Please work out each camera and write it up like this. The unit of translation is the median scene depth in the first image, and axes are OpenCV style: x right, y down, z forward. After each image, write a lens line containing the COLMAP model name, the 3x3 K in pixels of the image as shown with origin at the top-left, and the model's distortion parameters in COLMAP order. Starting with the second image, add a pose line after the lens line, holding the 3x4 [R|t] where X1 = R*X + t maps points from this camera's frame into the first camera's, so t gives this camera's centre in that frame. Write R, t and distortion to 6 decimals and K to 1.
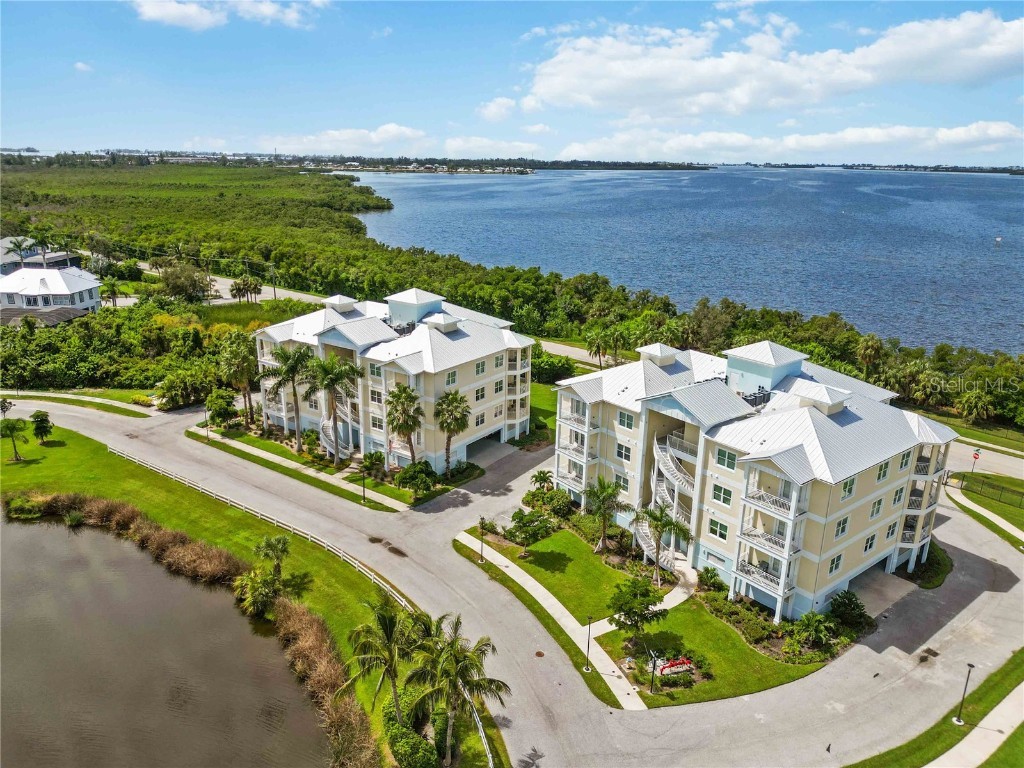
lens RADIAL K [[716.7, 0, 509.8], [0, 716.7, 382.8], [0, 0, 1]] dist [0.070965, -0.069663]
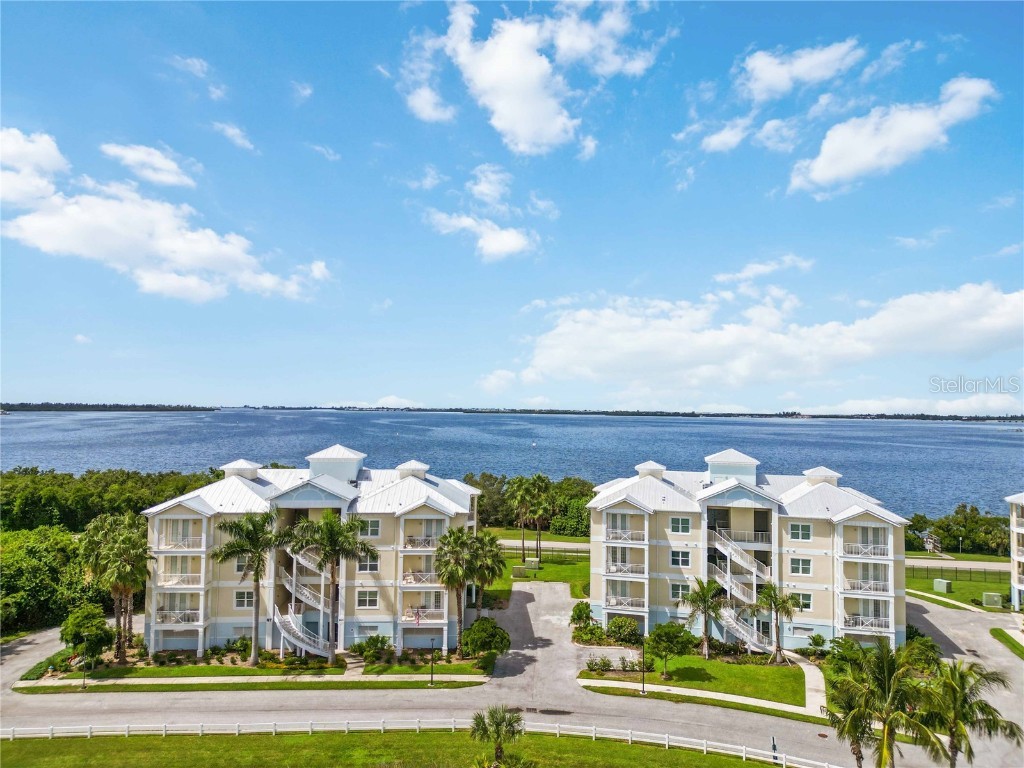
lens RADIAL K [[714.8, 0, 509.9], [0, 714.8, 383.6], [0, 0, 1]] dist [0.076997, -0.078271]
pose [[0.788764, 0.011967, 0.614579, -0.541997], [0.185975, 0.948308, -0.257148, 0.063519], [-0.585888, 0.317126, 0.745766, 0.231083]]
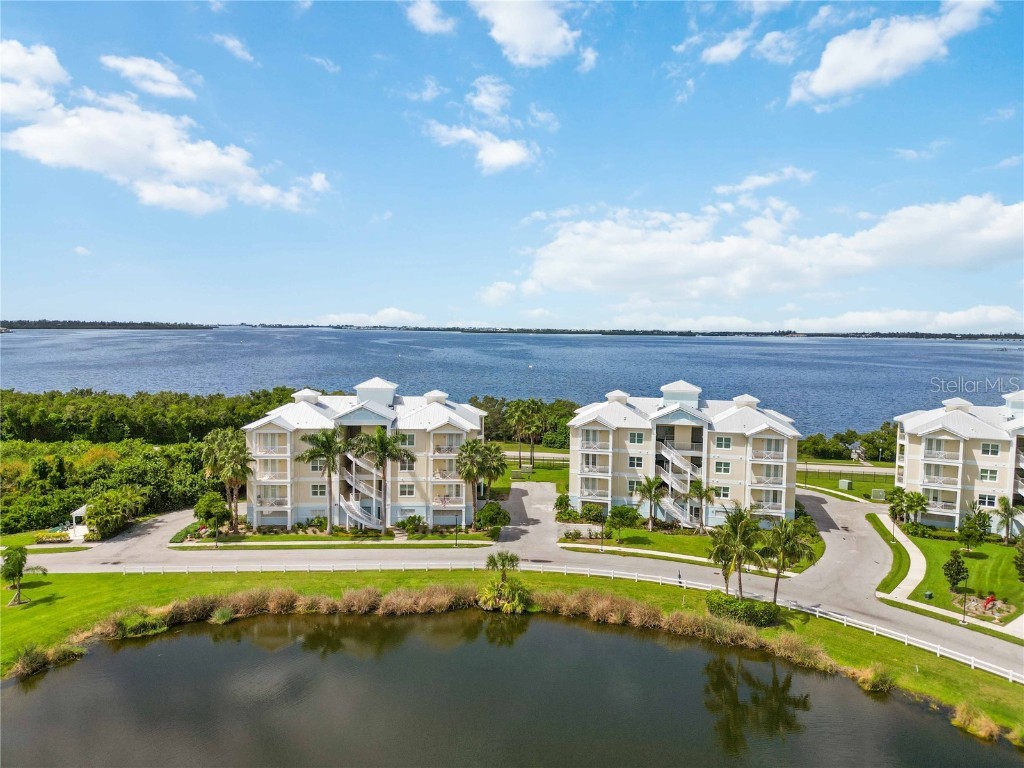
lens RADIAL K [[714.8, 0, 509.9], [0, 714.8, 383.6], [0, 0, 1]] dist [0.076997, -0.078271]
pose [[0.786452, -0.057390, 0.614980, -0.709276], [0.185936, 0.971485, -0.147120, 0.086490], [-0.589001, 0.230050, 0.774697, 0.020497]]
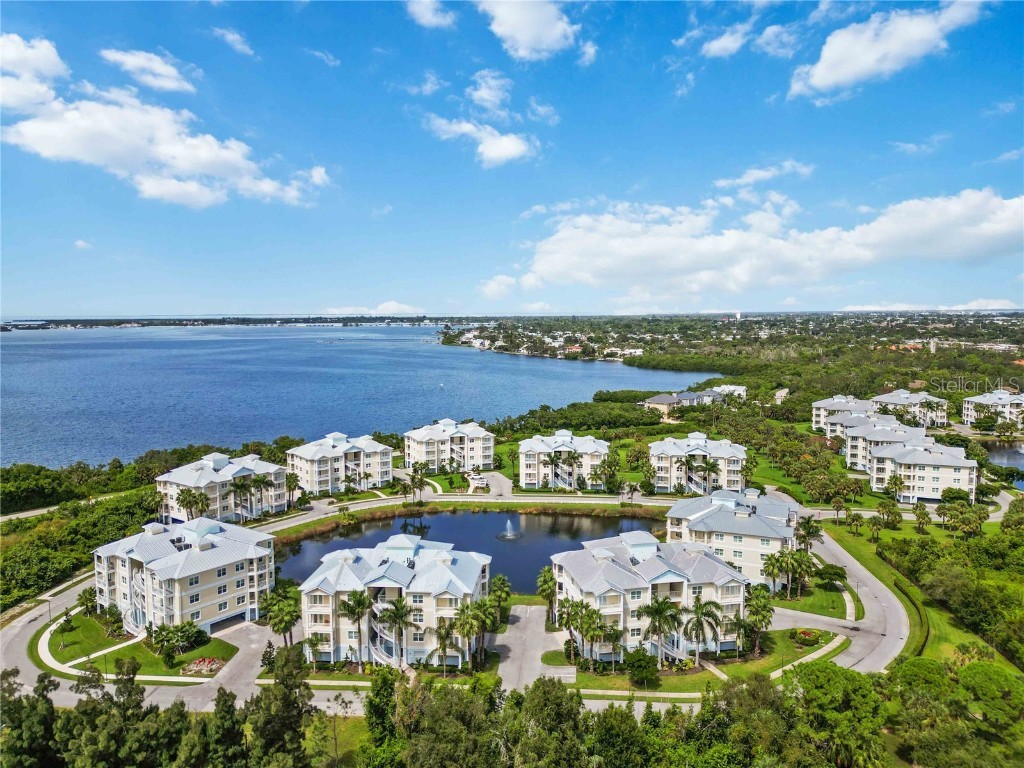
lens RADIAL K [[750.1, 0, 543.3], [0, 750.1, 382.9], [0, 0, 1]] dist [-0.000023, -0.001355]
pose [[0.002743, -0.116558, 0.993180, -2.675835], [0.301097, 0.947189, 0.110329, -0.315581], [-0.953589, 0.298741, 0.037694, -0.160091]]
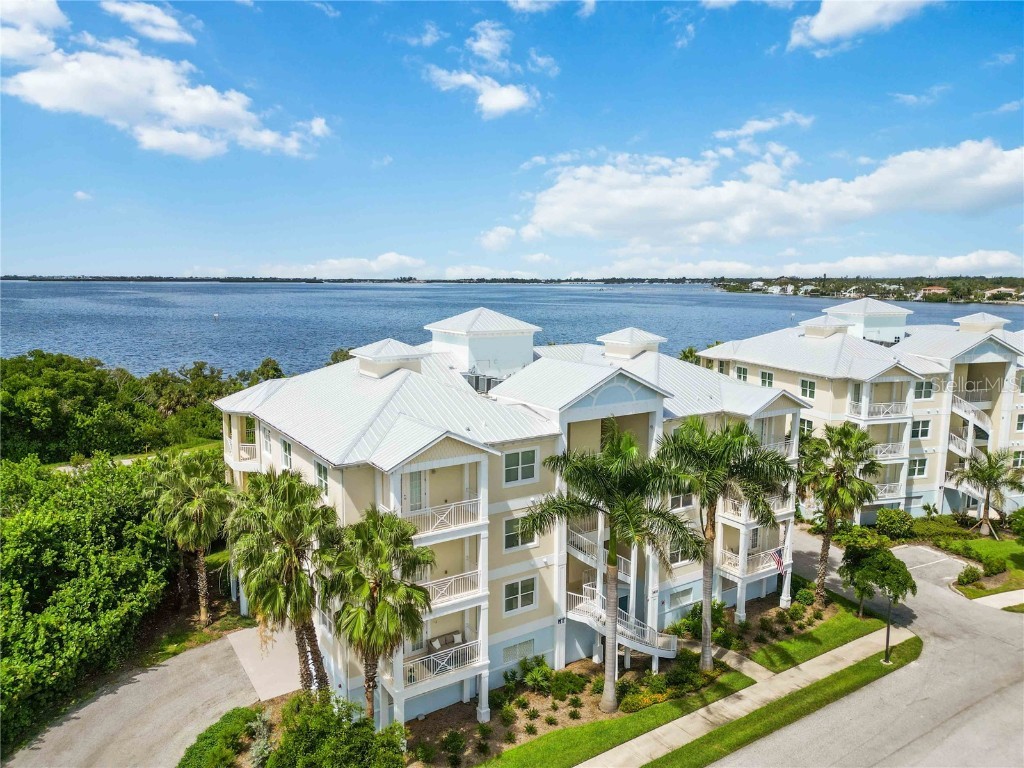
lens RADIAL K [[716.7, 0, 509.8], [0, 716.7, 382.8], [0, 0, 1]] dist [0.070965, -0.069663]
pose [[0.373326, -0.151889, 0.915182, -0.648457], [0.281192, 0.958624, 0.044394, -0.105922], [-0.884058, 0.240769, 0.400589, 0.857921]]
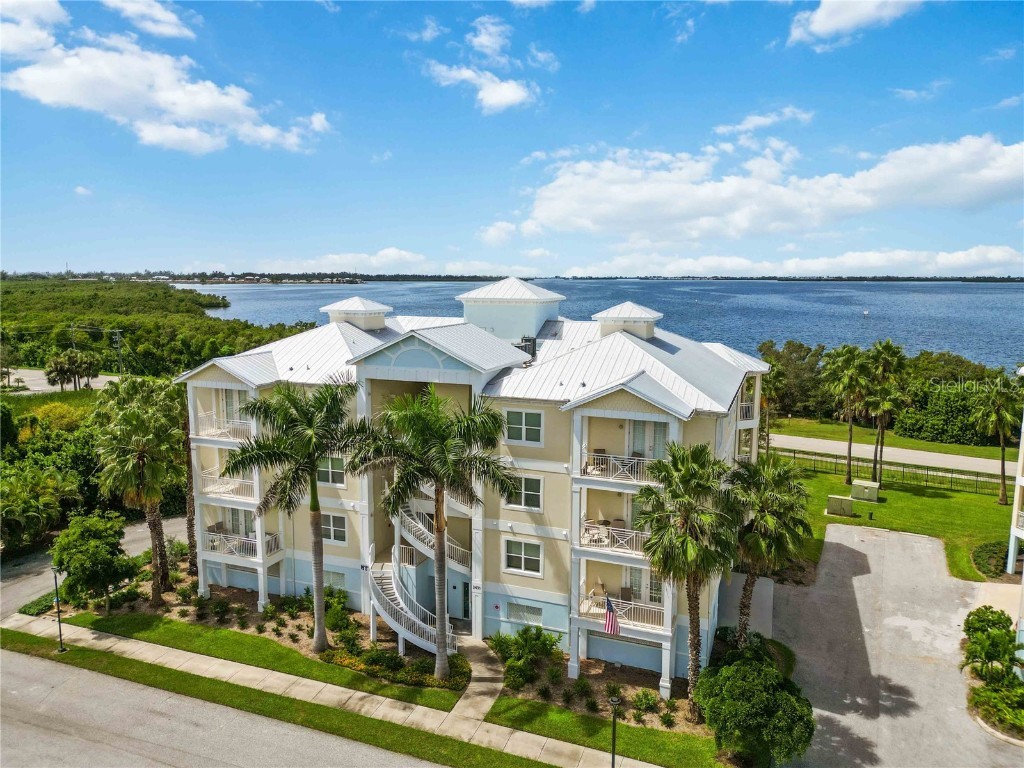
lens RADIAL K [[716.7, 0, 509.8], [0, 716.7, 382.8], [0, 0, 1]] dist [0.070965, -0.069663]
pose [[0.970043, -0.050558, 0.237616, -0.280544], [0.086046, 0.986200, -0.141440, 0.014616], [-0.227186, 0.157649, 0.961006, 0.568322]]
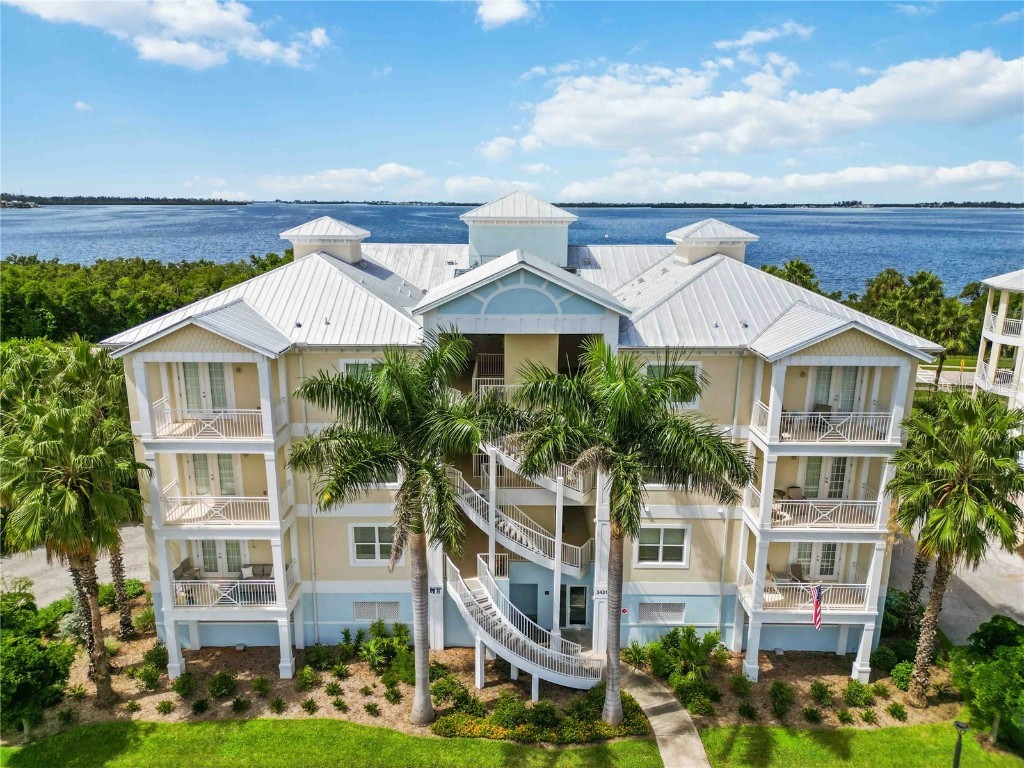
lens RADIAL K [[714.8, 0, 509.9], [0, 714.8, 383.6], [0, 0, 1]] dist [0.076997, -0.078271]
pose [[0.817272, -0.155408, 0.554901, -0.406814], [0.182058, 0.983261, 0.007236, -0.032153], [-0.546737, 0.095111, 0.831885, 0.736201]]
